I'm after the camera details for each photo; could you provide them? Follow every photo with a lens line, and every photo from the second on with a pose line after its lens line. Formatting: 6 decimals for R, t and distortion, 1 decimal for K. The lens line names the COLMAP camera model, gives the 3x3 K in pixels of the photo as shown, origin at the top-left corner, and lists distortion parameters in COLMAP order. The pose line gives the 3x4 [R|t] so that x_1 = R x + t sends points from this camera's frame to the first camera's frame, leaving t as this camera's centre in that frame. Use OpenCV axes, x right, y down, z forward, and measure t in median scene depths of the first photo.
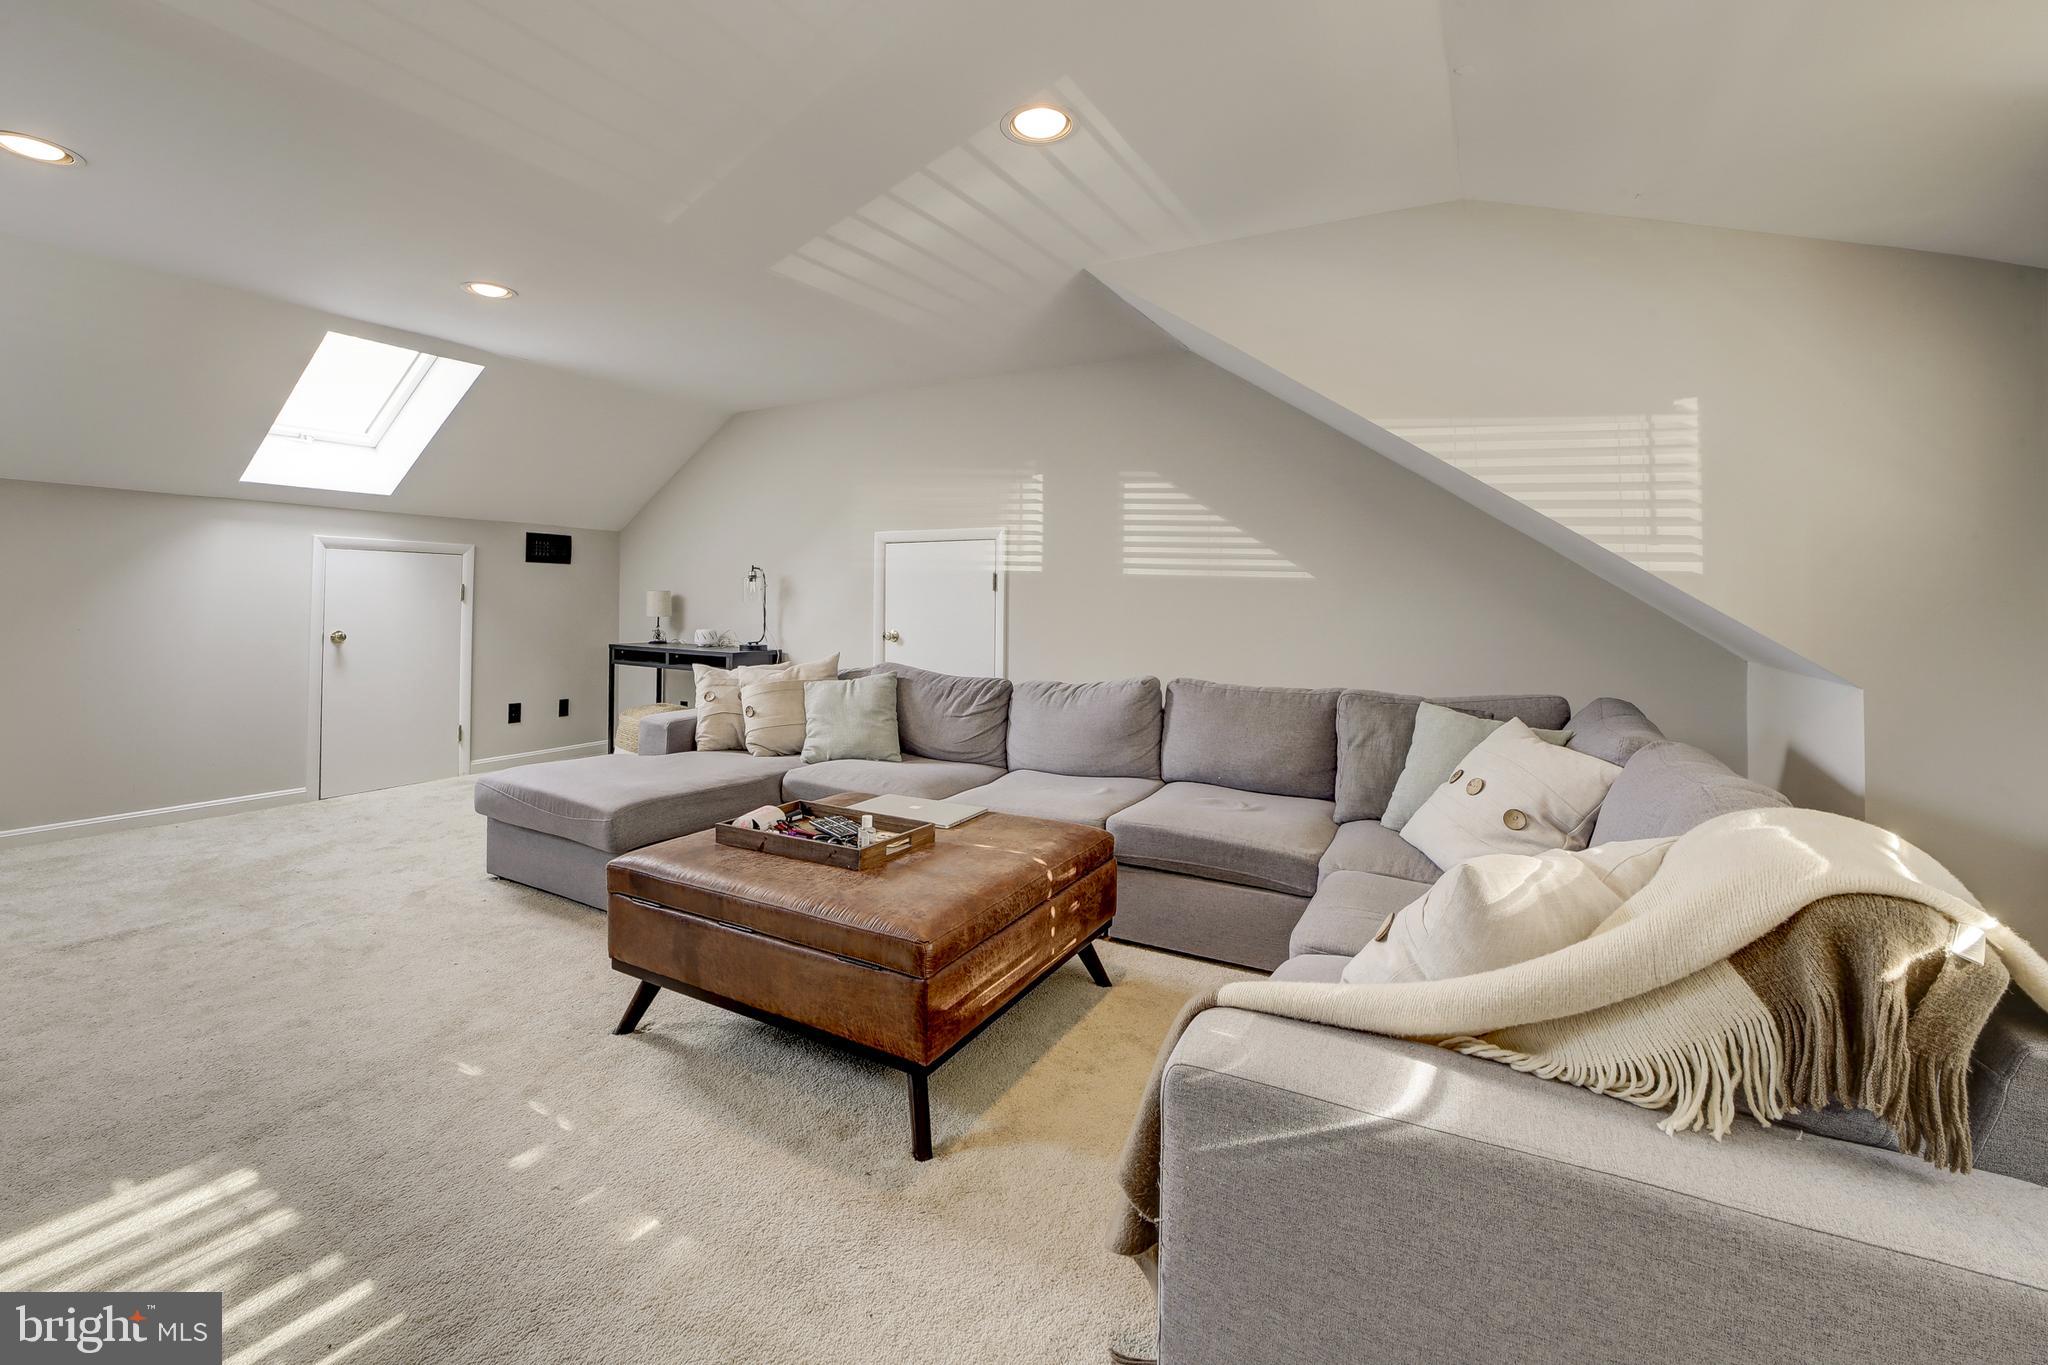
lens RADIAL K [[911.5, 0, 1020.0], [0, 911.5, 634.5], [0, 0, 1]] dist [-0.001269, -0.000214]
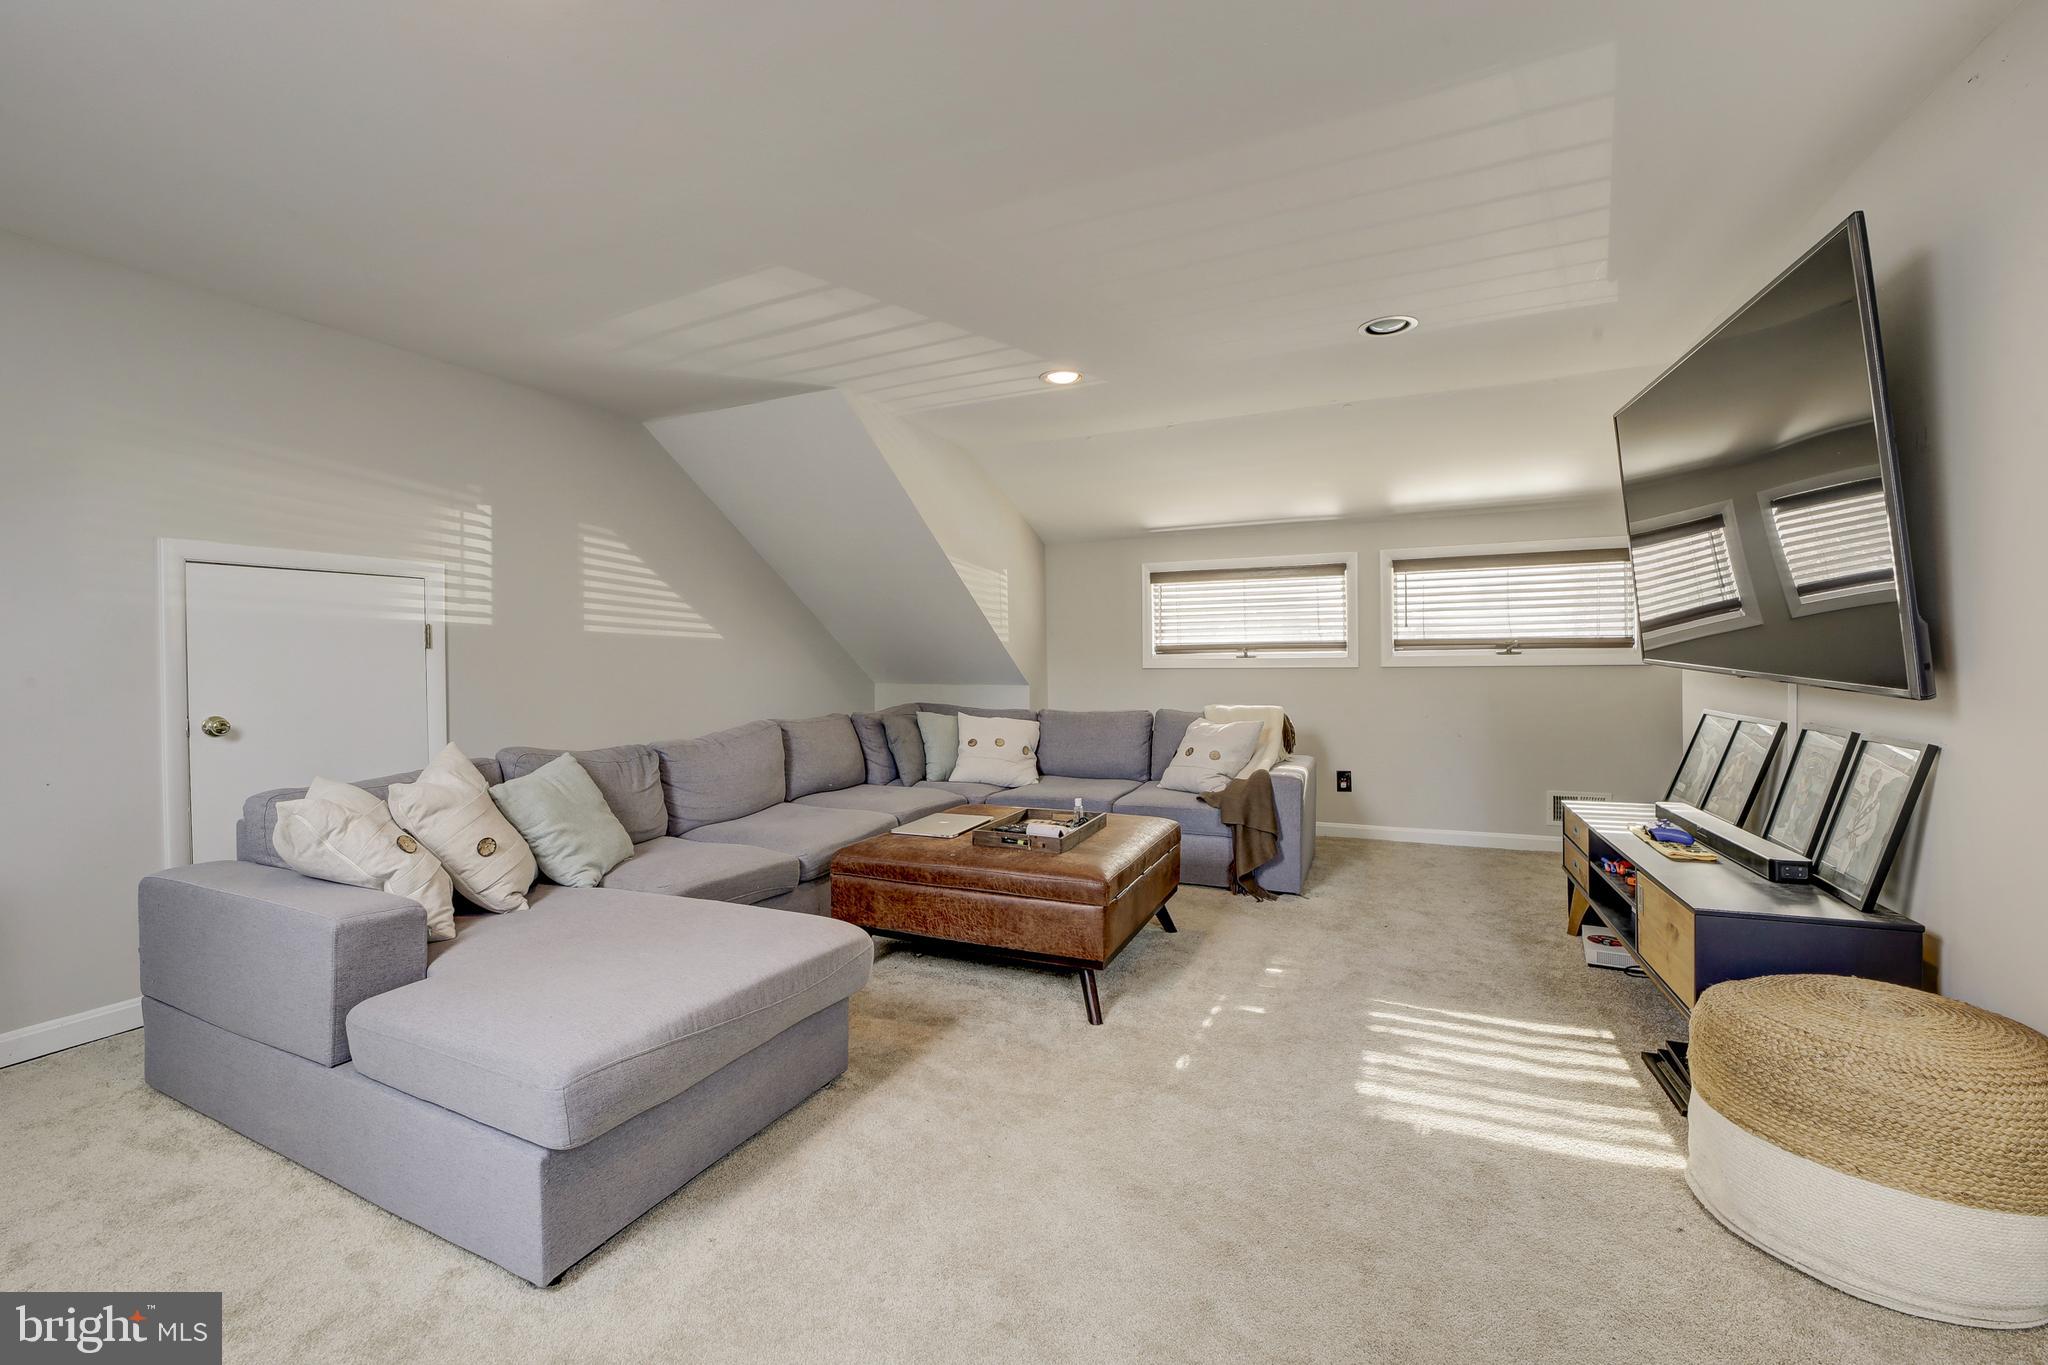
lens RADIAL K [[810.9, 0, 1031.5], [0, 810.9, 689.2], [0, 0, 1]] dist [-0.039453, 0.009110]
pose [[-0.106791, -0.044354, 0.993292, -0.735442], [0.058319, 0.997005, 0.050789, -0.020148], [-0.992570, 0.063352, -0.103884, 0.599813]]
